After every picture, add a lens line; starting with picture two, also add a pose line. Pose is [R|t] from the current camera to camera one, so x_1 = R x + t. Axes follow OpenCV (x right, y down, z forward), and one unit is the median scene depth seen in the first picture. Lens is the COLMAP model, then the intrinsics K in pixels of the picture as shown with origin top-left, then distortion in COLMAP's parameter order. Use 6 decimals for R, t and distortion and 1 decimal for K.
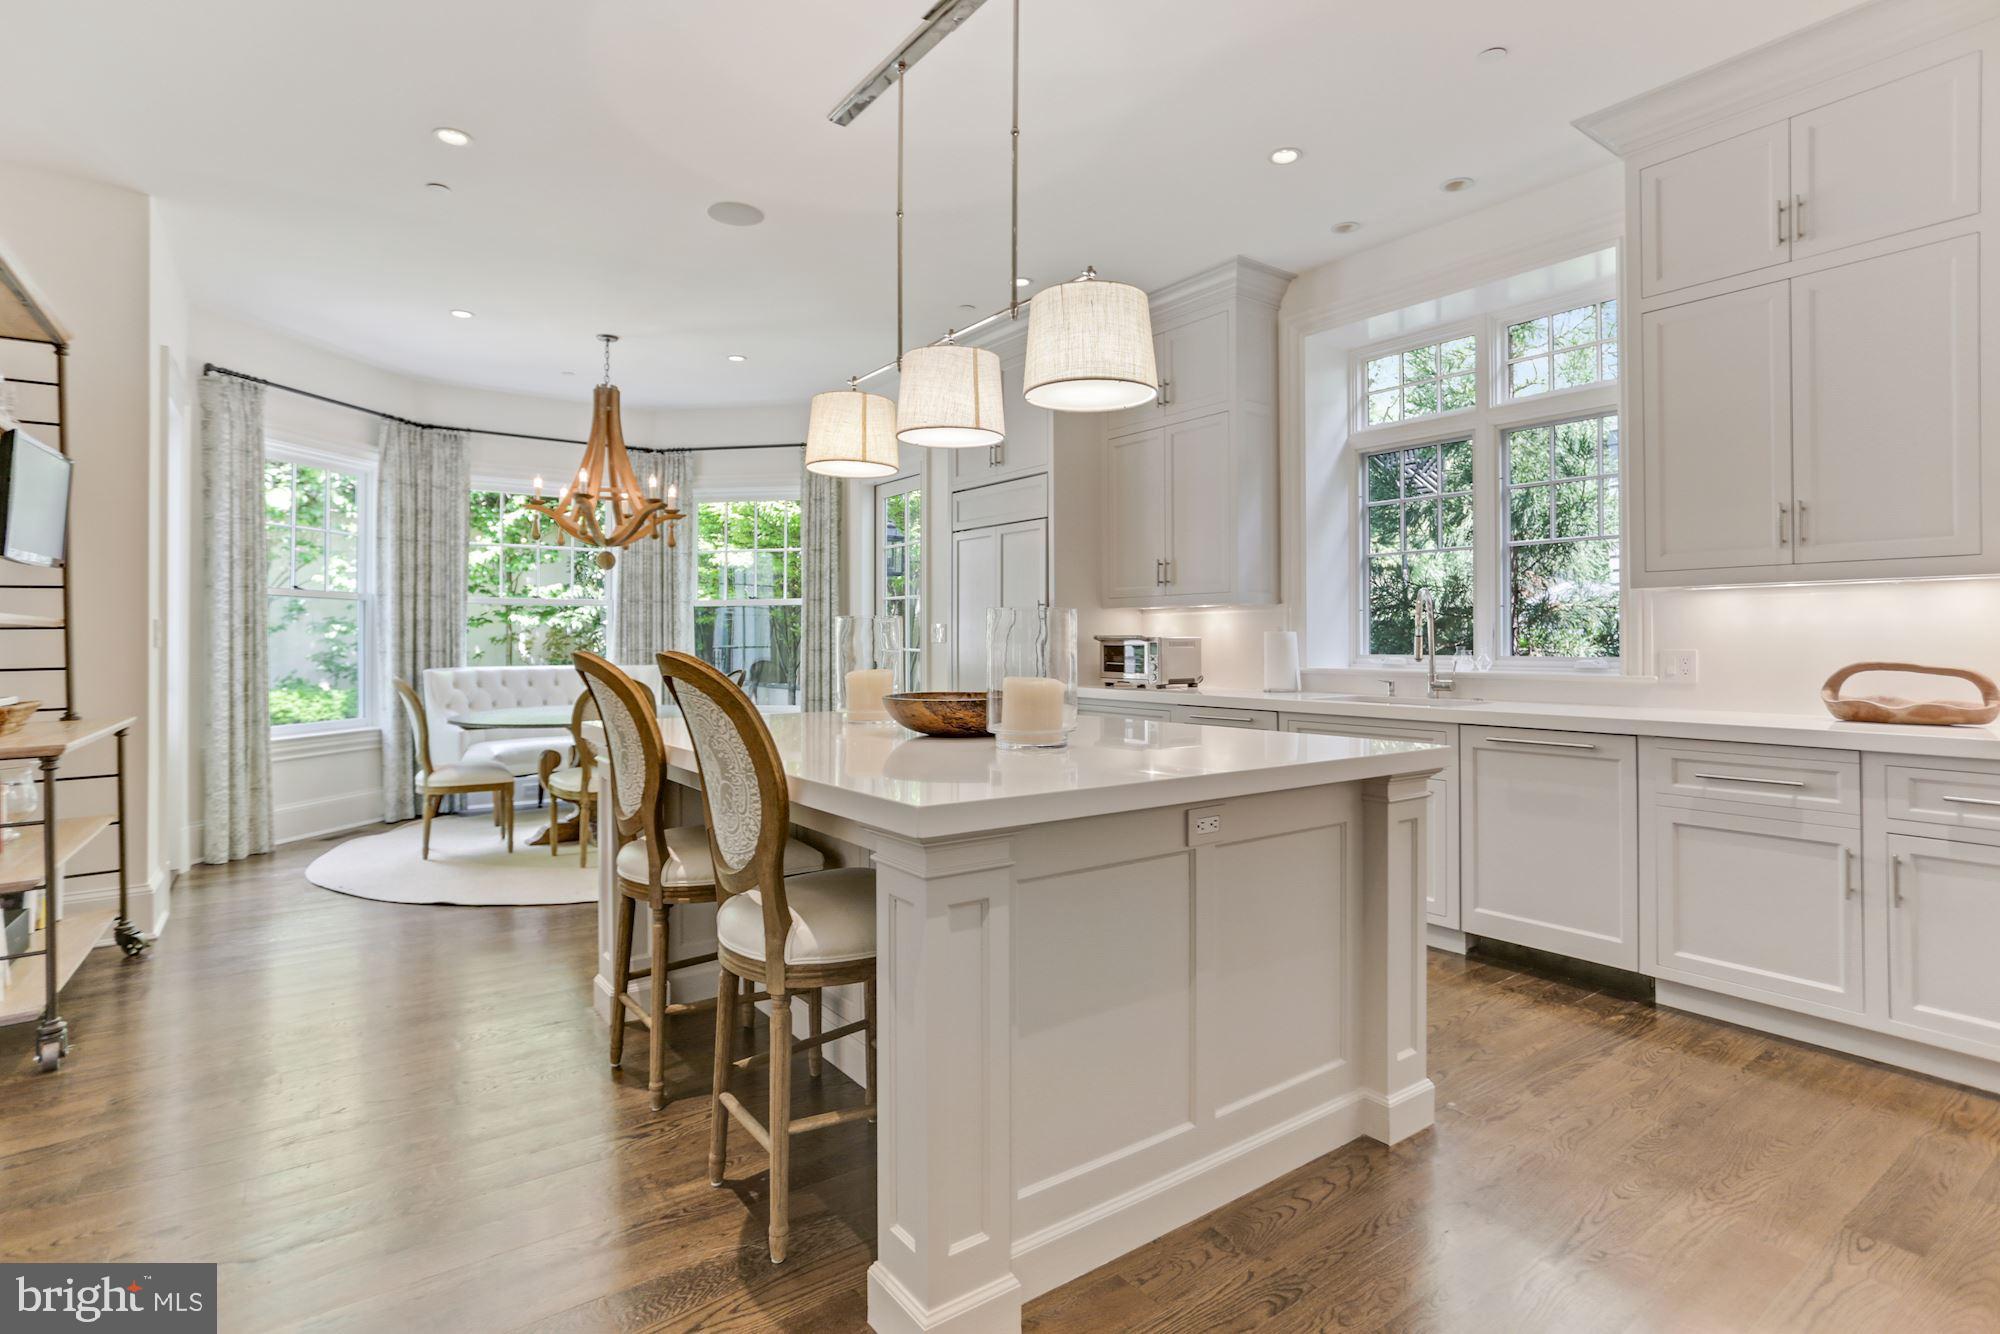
lens RADIAL K [[983.3, 0, 997.9], [0, 983.3, 651.4], [0, 0, 1]] dist [-0.002693, 0.000208]
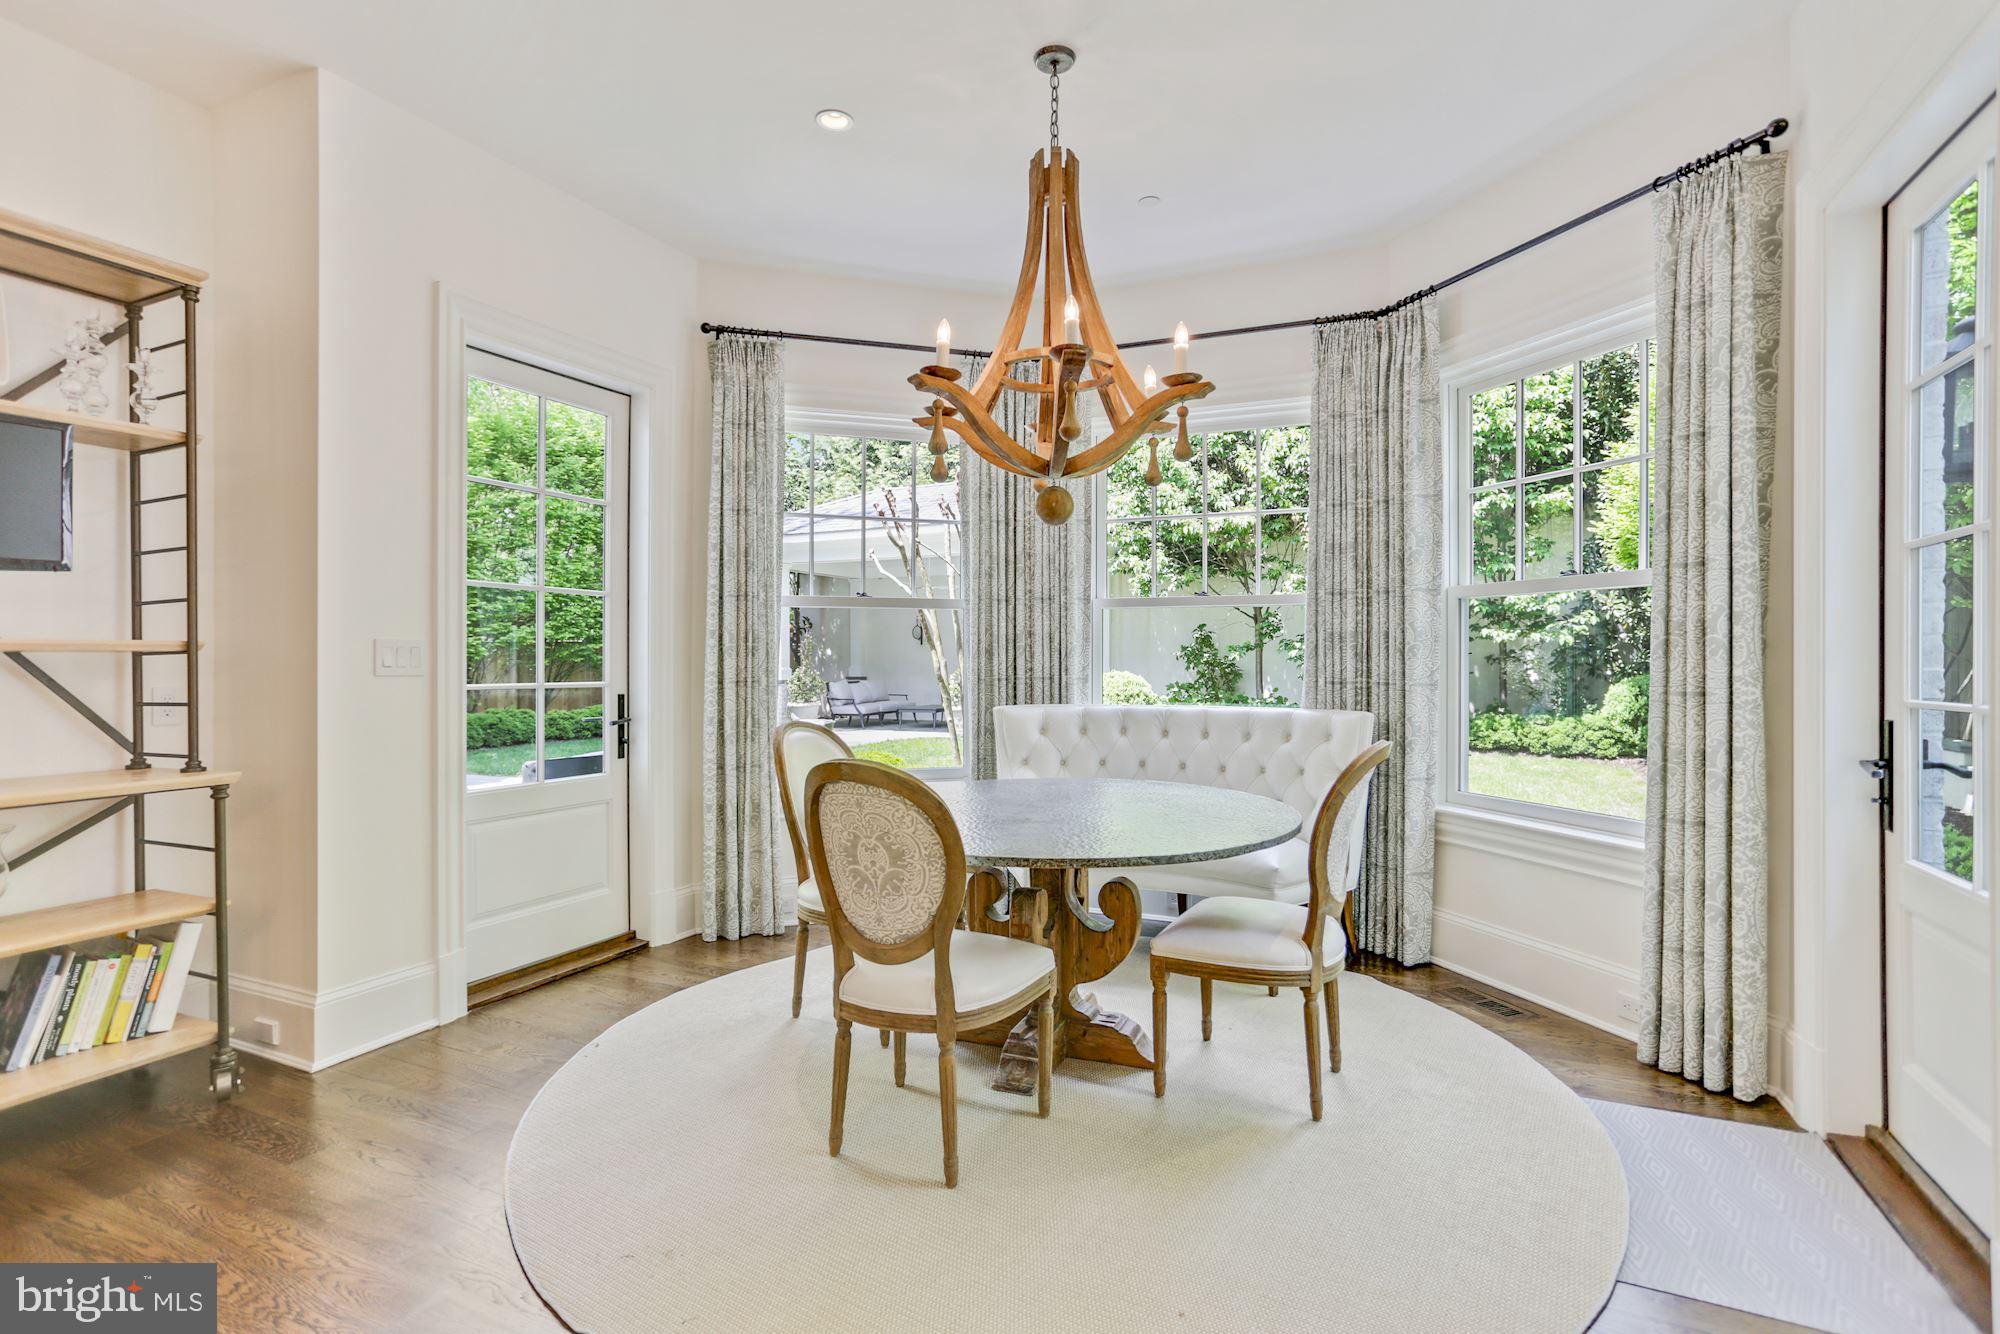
lens RADIAL K [[983.3, 0, 997.5], [0, 983.3, 670.0], [0, 0, 1]] dist [-0.002693, 0.000208]
pose [[0.492749, 0.012531, -0.870081, 0.023944], [-0.010438, 0.999909, 0.008489, -0.013391], [0.870109, 0.004899, 0.492835, 0.686477]]
